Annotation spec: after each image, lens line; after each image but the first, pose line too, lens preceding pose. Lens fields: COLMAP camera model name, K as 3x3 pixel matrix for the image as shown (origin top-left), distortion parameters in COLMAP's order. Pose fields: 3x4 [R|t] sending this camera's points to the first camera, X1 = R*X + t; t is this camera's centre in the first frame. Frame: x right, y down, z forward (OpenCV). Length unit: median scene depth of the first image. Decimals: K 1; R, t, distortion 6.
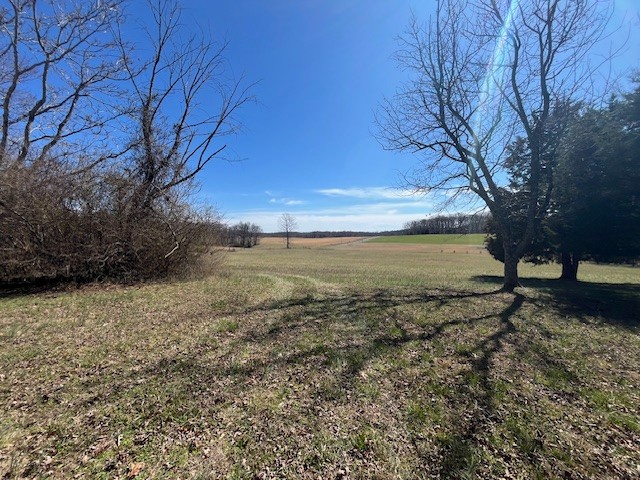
lens RADIAL K [[257.0, 0, 319.1], [0, 257.0, 241.3], [0, 0, 1]] dist [-0.005583, 0.000162]
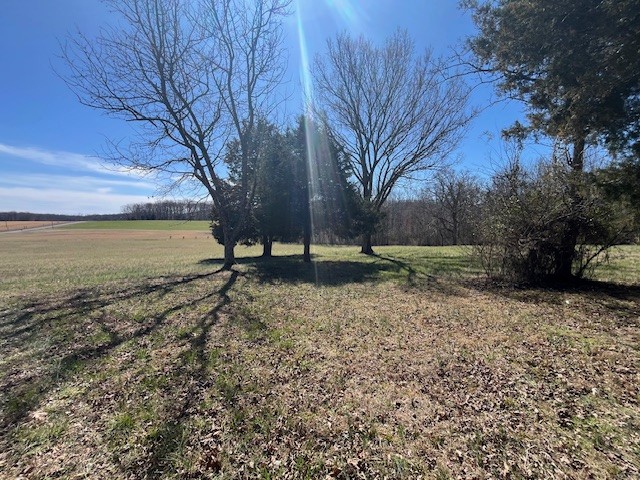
lens RADIAL K [[257.0, 0, 320.0], [0, 257.0, 242.1], [0, 0, 1]] dist [-0.005583, 0.000162]
pose [[0.563196, -0.043661, 0.825169, 0.012431], [-0.002454, 0.998510, 0.054507, 0.002885], [-0.826320, -0.032723, 0.562250, -0.000498]]
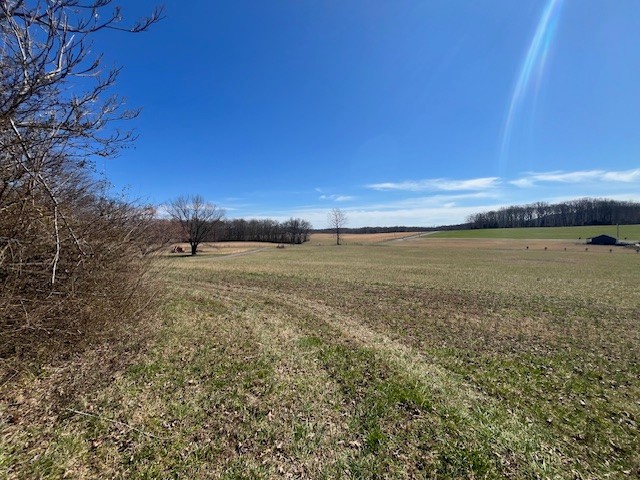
lens RADIAL K [[257.0, 0, 315.7], [0, 257.0, 241.4], [0, 0, 1]] dist [-0.005583, 0.000162]
pose [[0.978768, -0.005477, -0.204900, -0.189928], [0.008457, 0.999871, 0.013672, 0.046209], [0.204798, -0.015115, 0.978687, 1.223918]]
